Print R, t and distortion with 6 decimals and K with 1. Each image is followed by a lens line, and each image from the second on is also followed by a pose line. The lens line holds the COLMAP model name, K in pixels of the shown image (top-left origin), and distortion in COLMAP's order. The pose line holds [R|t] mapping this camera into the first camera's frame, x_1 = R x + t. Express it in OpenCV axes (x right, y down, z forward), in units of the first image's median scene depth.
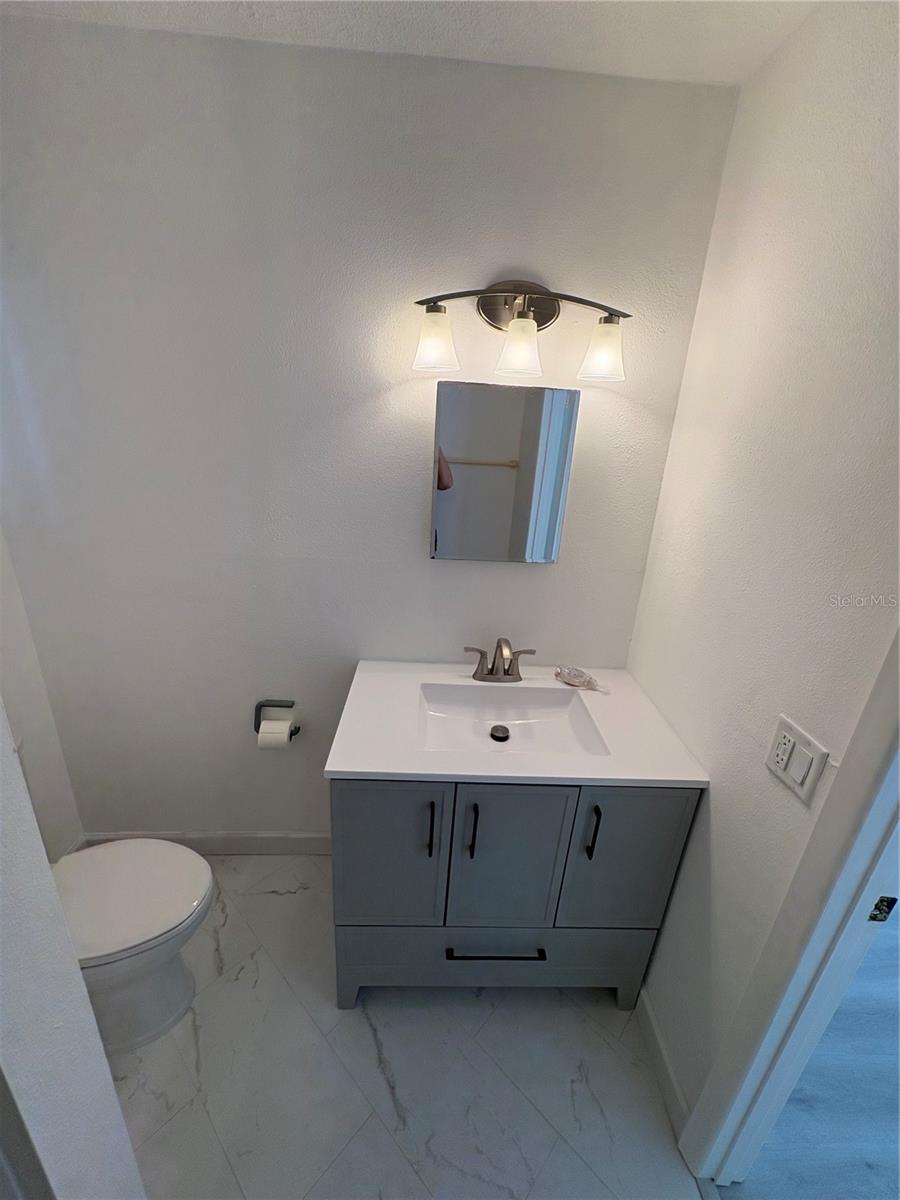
lens RADIAL K [[481.4, 0, 446.0], [0, 481.4, 598.9], [0, 0, 1]] dist [-0.000925, -0.000044]
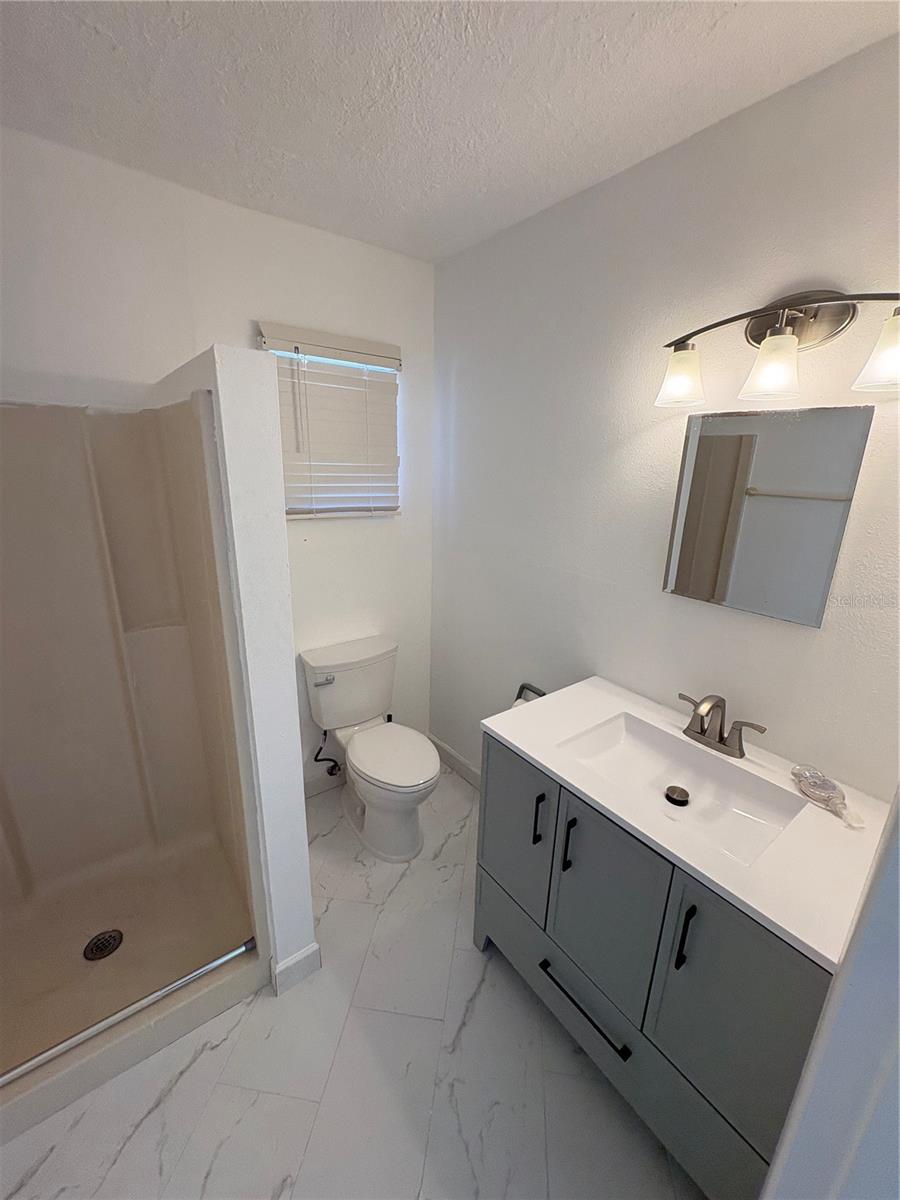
lens RADIAL K [[481.4, 0, 449.1], [0, 481.4, 598.7], [0, 0, 1]] dist [-0.000925, -0.000044]
pose [[0.570490, 0.193724, -0.798130, 0.489328], [-0.275509, 0.960615, 0.036233, 0.015033], [0.773715, 0.199222, 0.601394, 0.072796]]
